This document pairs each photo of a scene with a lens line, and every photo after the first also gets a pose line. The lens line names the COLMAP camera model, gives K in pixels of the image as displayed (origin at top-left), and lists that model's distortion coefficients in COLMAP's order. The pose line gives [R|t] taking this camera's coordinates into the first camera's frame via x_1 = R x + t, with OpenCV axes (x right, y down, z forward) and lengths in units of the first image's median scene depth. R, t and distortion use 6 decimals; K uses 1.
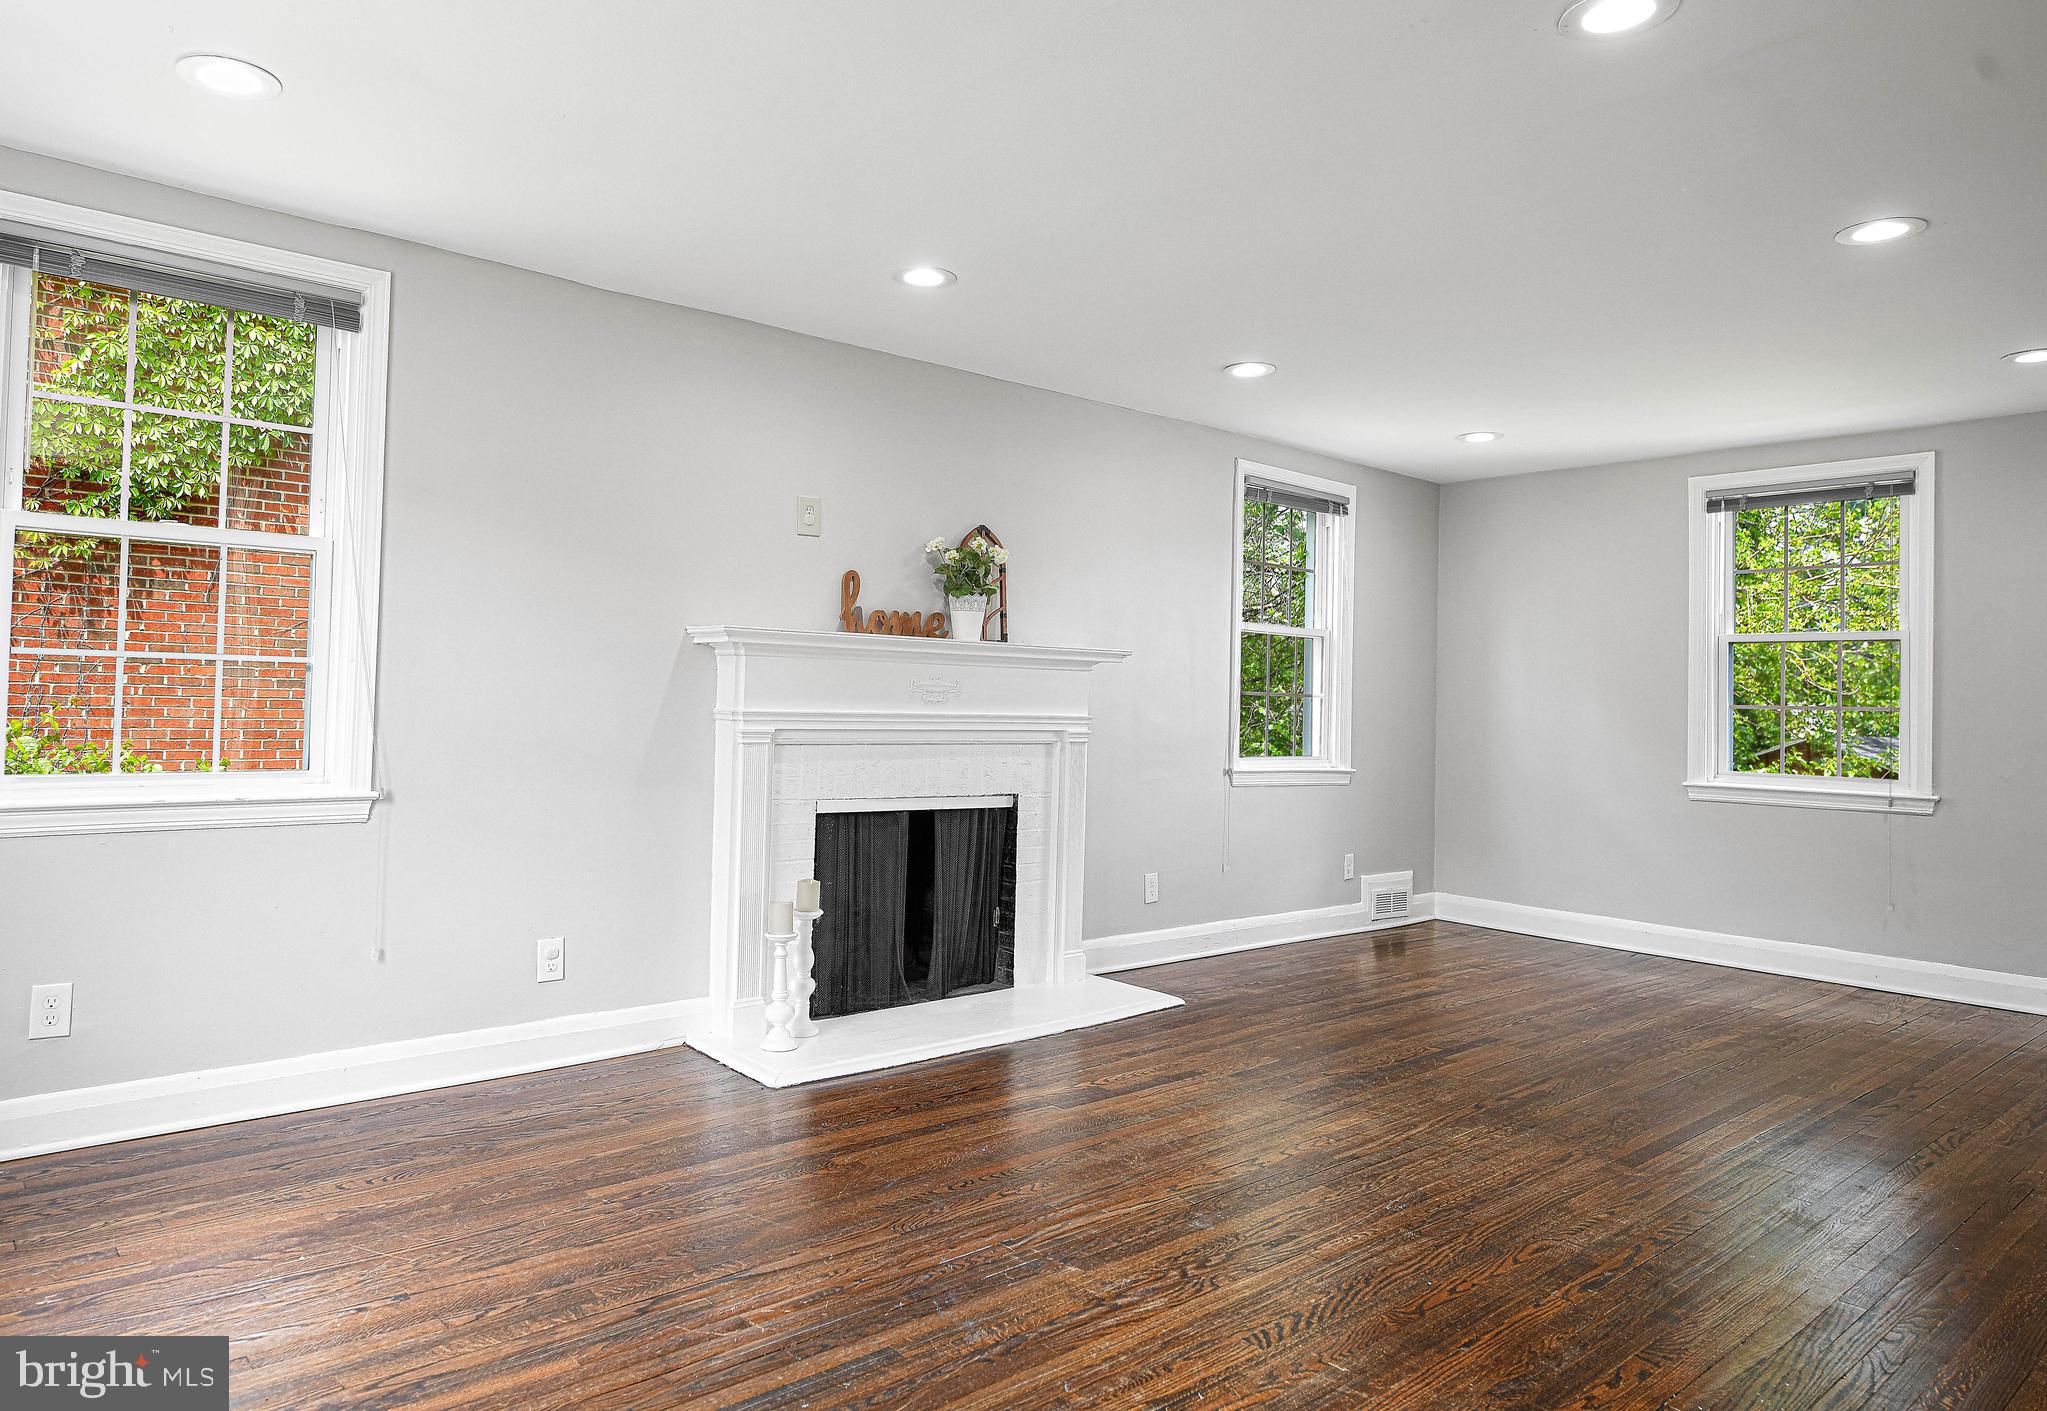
lens RADIAL K [[1282.5, 0, 1023.5], [0, 1282.5, 705.5], [0, 0, 1]] dist [-0.002264, -0.000919]
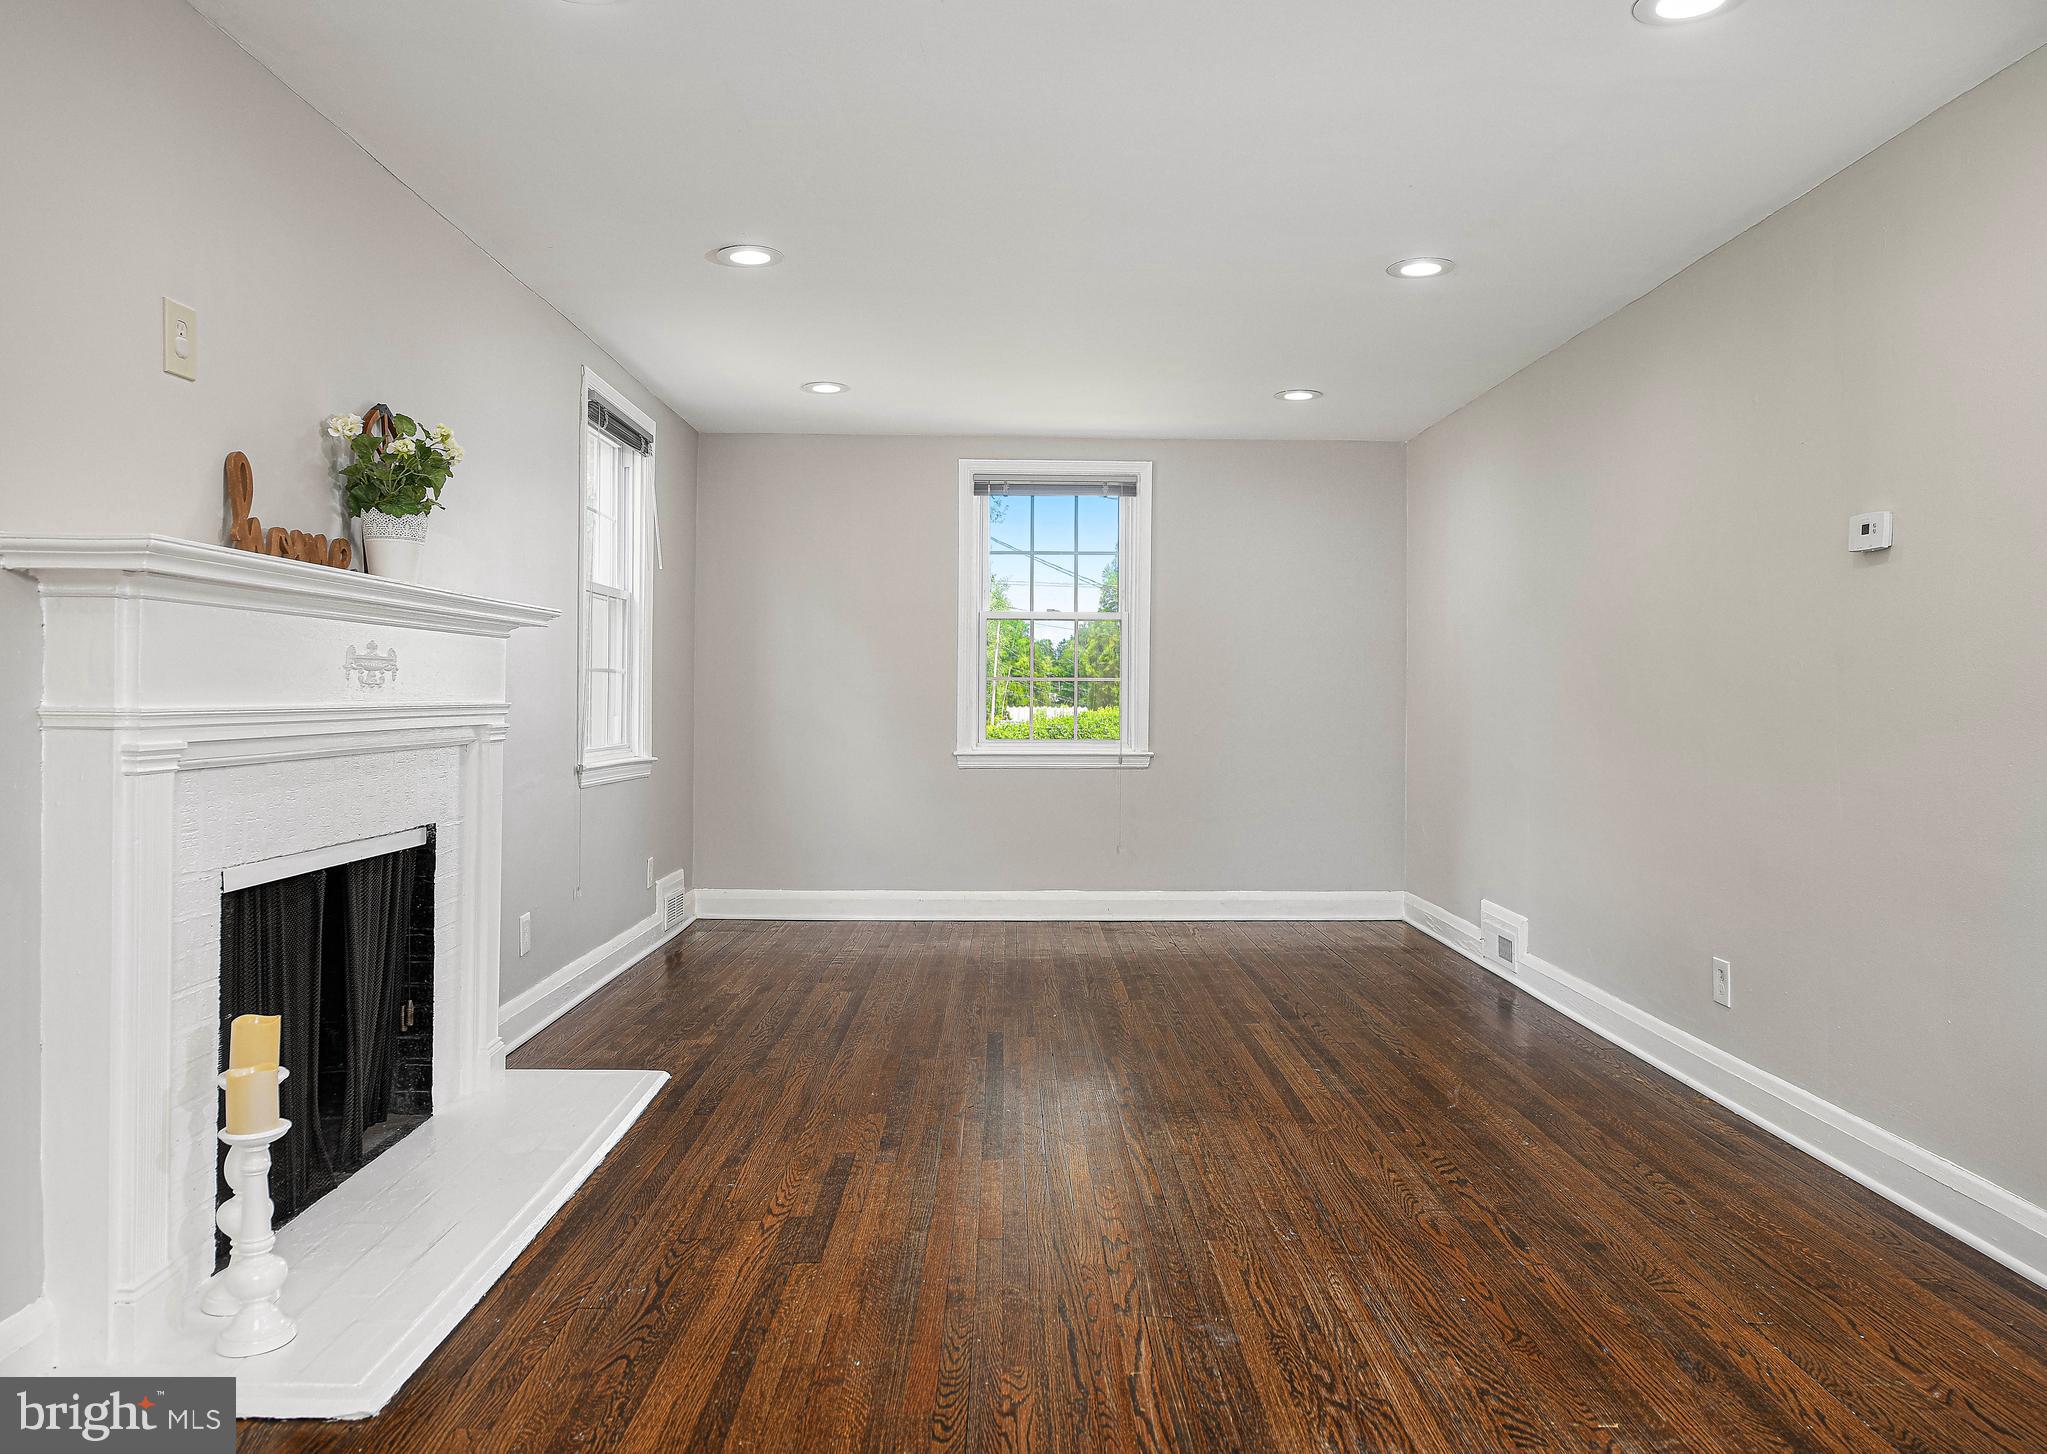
lens RADIAL K [[1302.1, 0, 1025.0], [0, 1302.1, 715.8], [0, 0, 1]] dist [0.000416, 0.001331]
pose [[0.642860, -0.032552, 0.765292, -0.334444], [0.010833, 0.999383, 0.033409, -0.005563], [-0.765907, -0.013187, 0.642816, 0.355589]]
